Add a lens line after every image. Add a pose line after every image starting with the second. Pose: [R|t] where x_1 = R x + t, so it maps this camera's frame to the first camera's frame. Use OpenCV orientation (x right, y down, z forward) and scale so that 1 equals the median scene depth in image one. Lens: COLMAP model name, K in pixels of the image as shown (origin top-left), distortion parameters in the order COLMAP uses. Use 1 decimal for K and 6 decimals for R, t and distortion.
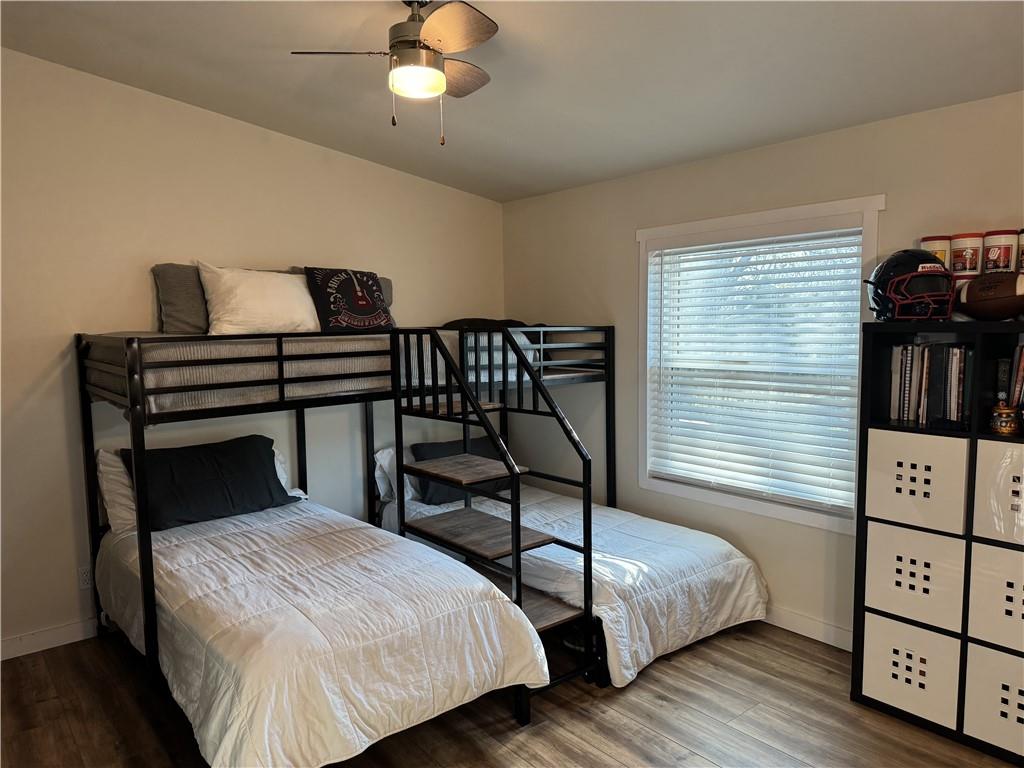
lens RADIAL K [[716.3, 0, 509.5], [0, 716.3, 384.2], [0, 0, 1]] dist [0.026770, -0.031813]
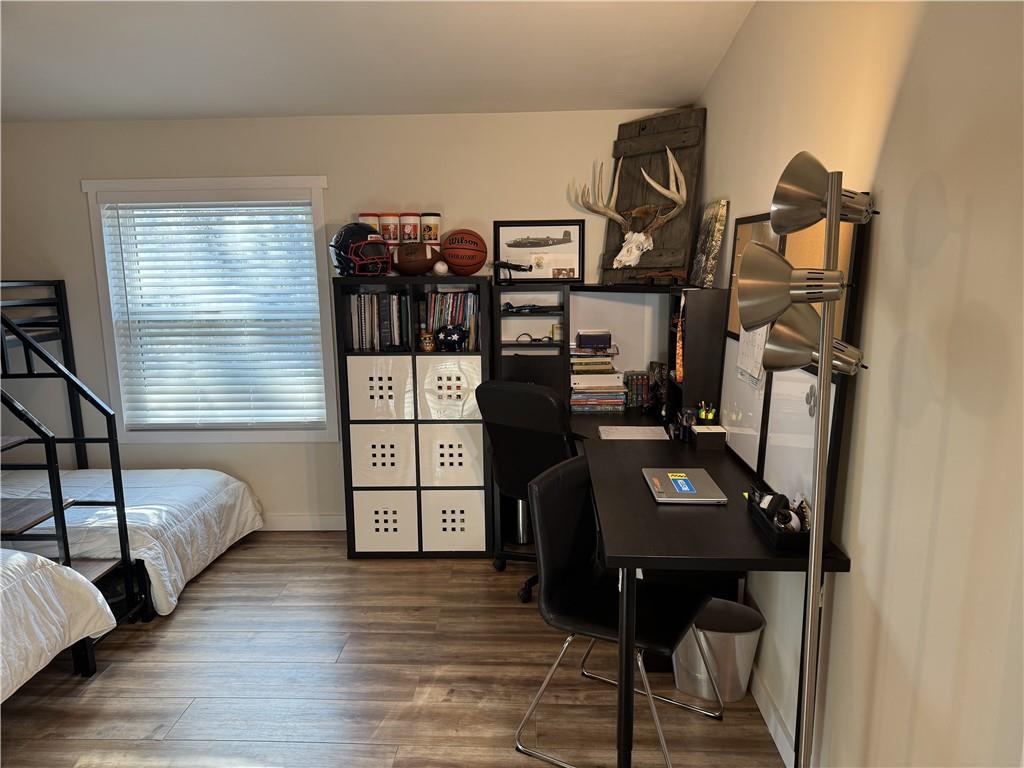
lens RADIAL K [[716.3, 0, 512.6], [0, 716.3, 378.7], [0, 0, 1]] dist [0.026770, -0.031813]
pose [[0.662569, -0.117195, 0.739775, -0.273974], [0.067782, 0.993012, 0.096605, -0.005687], [-0.745927, -0.013864, 0.665883, -0.119890]]
